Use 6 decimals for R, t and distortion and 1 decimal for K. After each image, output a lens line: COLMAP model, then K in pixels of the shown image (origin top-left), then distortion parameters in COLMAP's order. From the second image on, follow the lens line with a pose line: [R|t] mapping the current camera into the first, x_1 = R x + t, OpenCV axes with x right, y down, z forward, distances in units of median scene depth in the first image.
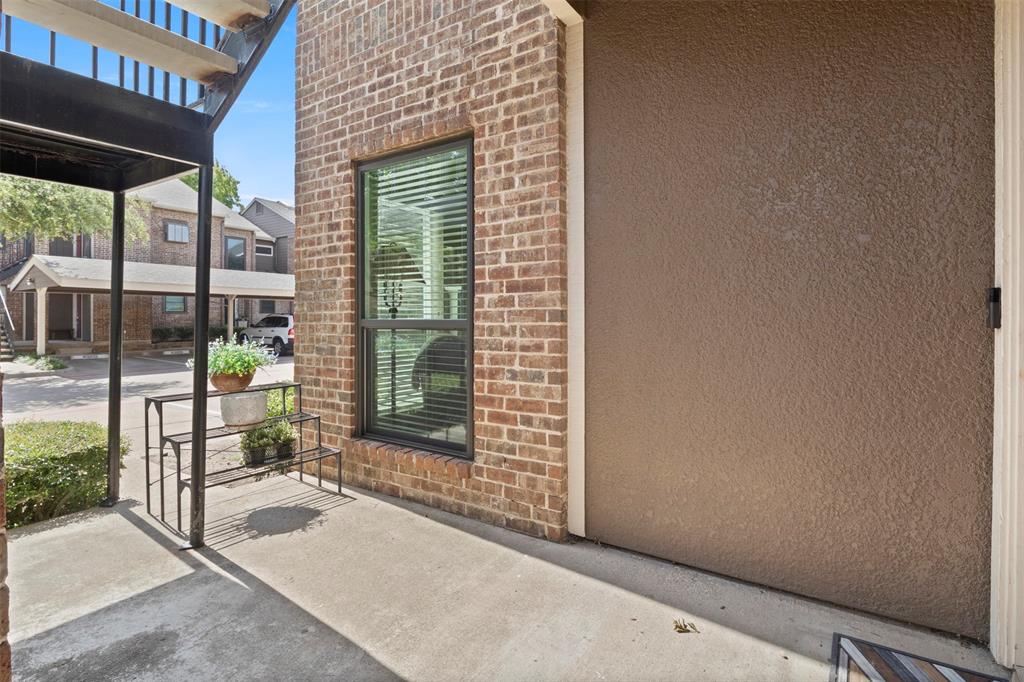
lens RADIAL K [[516.1, 0, 500.6], [0, 516.1, 317.7], [0, 0, 1]] dist [-0.019769, -0.000579]
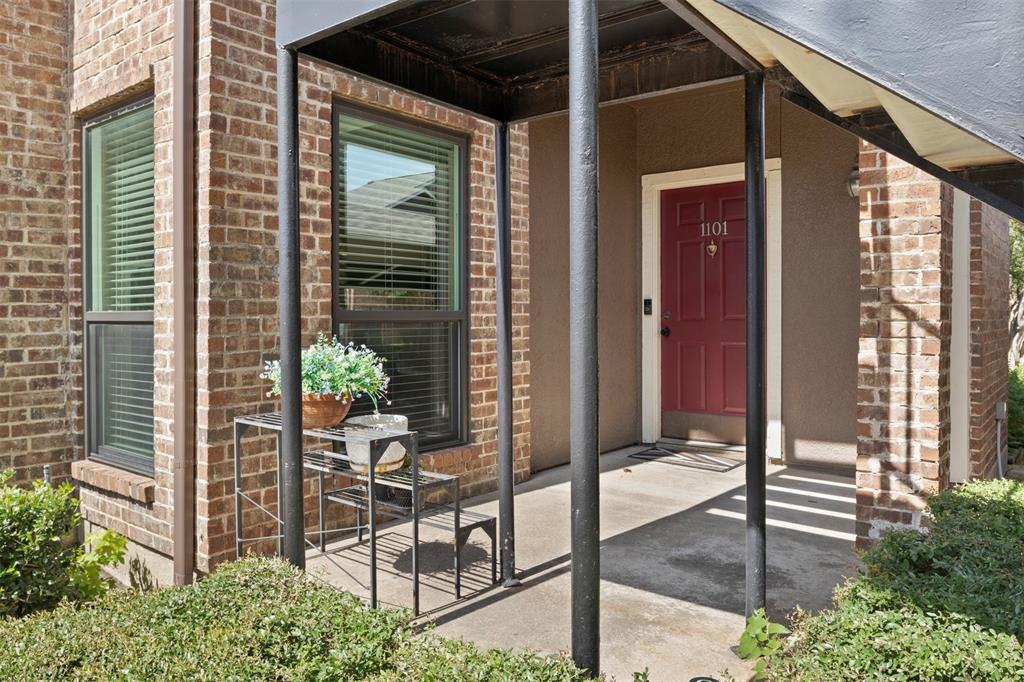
lens RADIAL K [[753.3, 0, 513.6], [0, 753.3, 332.6], [0, 0, 1]] dist [-0.028403, -0.002266]
pose [[0.054314, -0.018048, 0.998361, -1.642342], [0.009129, 0.999804, 0.017577, 0.021889], [-0.998482, 0.008159, 0.054468, 0.842822]]
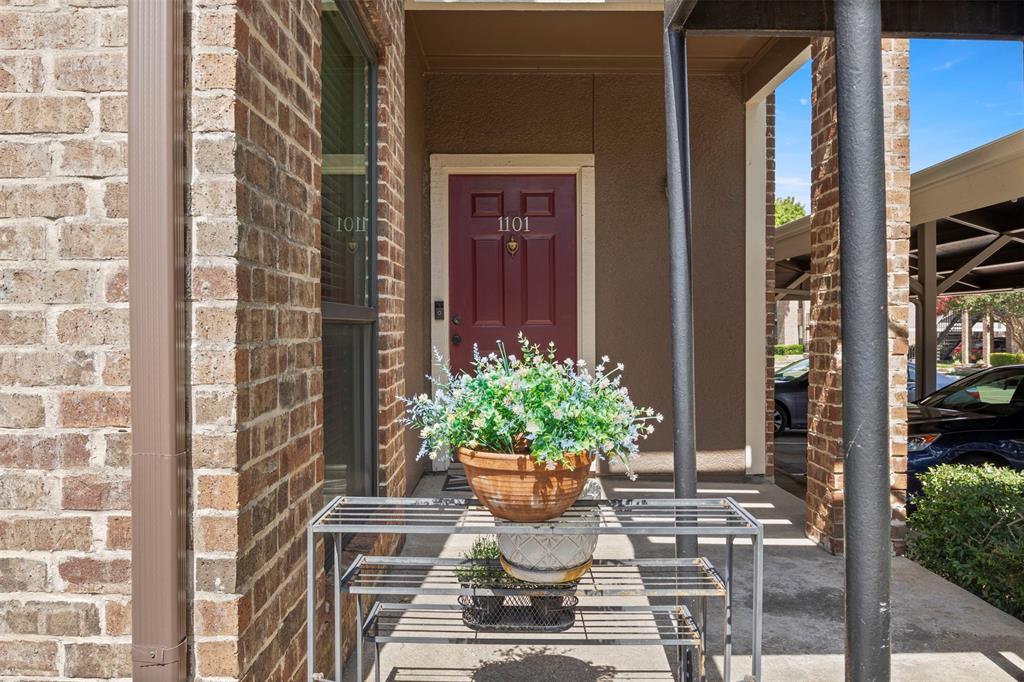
lens RADIAL K [[753.3, 0, 511.5], [0, 753.3, 338.4], [0, 0, 1]] dist [-0.028403, -0.002266]
pose [[-0.585350, -0.006845, 0.810752, -1.045942], [0.010340, 0.999820, 0.015907, 0.031042], [-0.810715, 0.017695, -0.585174, 1.507654]]
